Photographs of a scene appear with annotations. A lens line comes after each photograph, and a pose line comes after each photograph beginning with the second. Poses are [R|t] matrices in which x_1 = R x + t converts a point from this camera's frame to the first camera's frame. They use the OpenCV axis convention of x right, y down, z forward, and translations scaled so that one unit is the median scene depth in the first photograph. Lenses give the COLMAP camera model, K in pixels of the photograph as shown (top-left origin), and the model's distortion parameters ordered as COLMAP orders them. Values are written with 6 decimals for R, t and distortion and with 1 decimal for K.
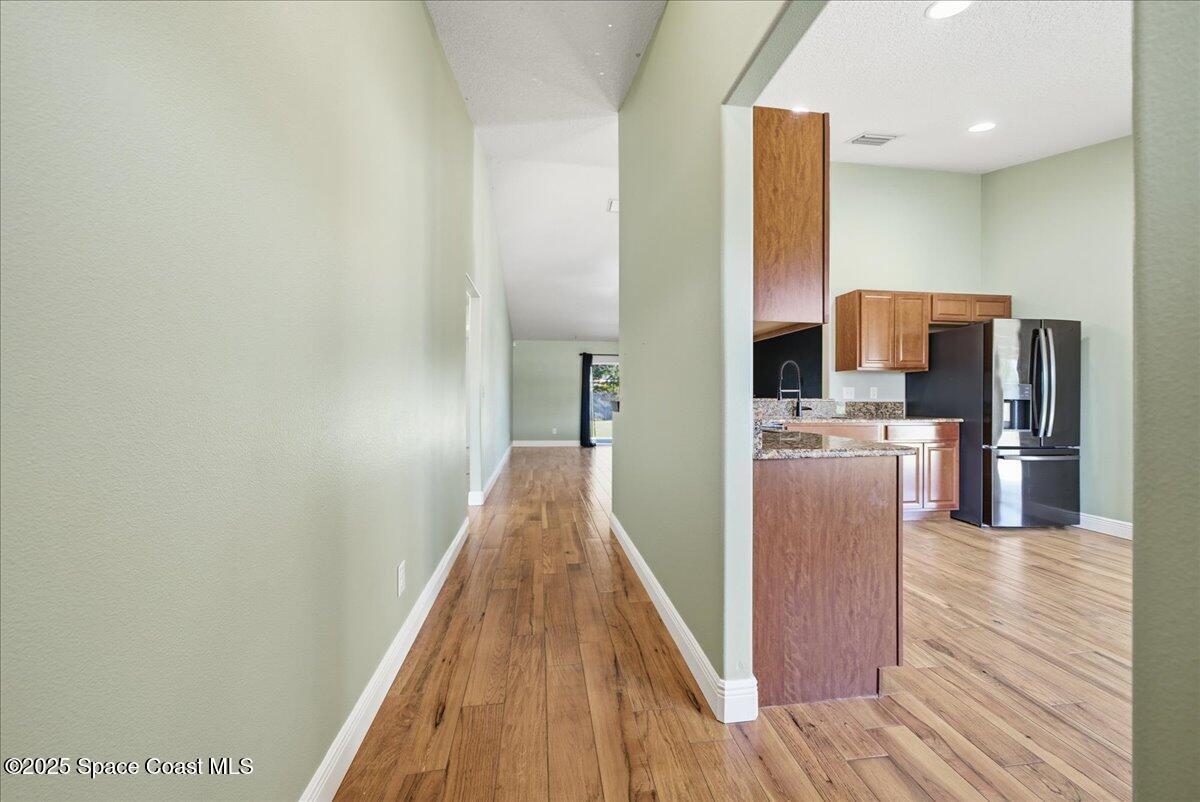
lens RADIAL K [[437.4, 0, 600.0], [0, 437.4, 401.0], [0, 0, 1]] dist [-0.000549, 0.000028]
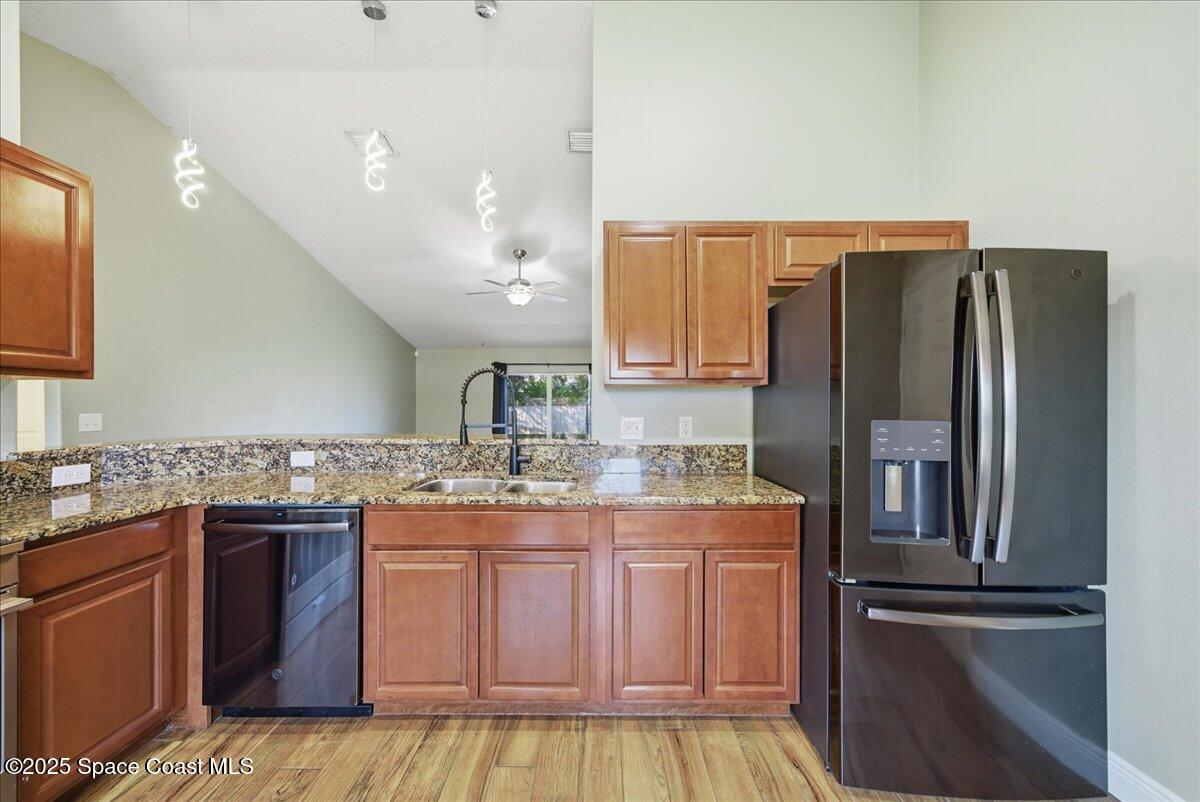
lens RADIAL K [[438.3, 0, 601.6], [0, 438.3, 408.1], [0, 0, 1]] dist [0.018911, -0.005538]
pose [[0.990502, -0.006513, -0.137341, 0.637981], [0.005770, 0.999966, -0.005809, -0.042061], [0.137374, 0.004962, 0.990507, 0.497550]]
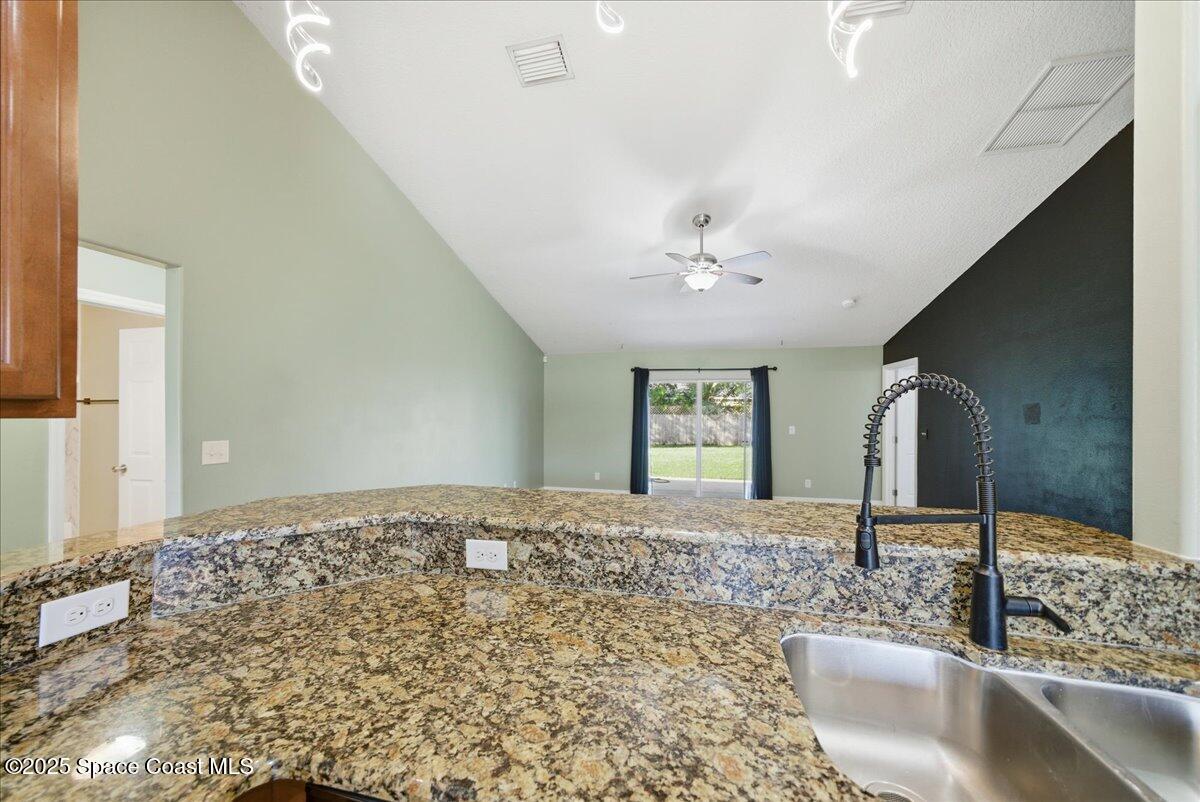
lens RADIAL K [[443.2, 0, 598.6], [0, 443.2, 415.3], [0, 0, 1]] dist [-0.001083, -0.000068]
pose [[0.937284, -0.003301, -0.348550, 0.360117], [0.001504, 0.999984, -0.005427, -0.072959], [0.348562, 0.004563, 0.937275, 0.748688]]
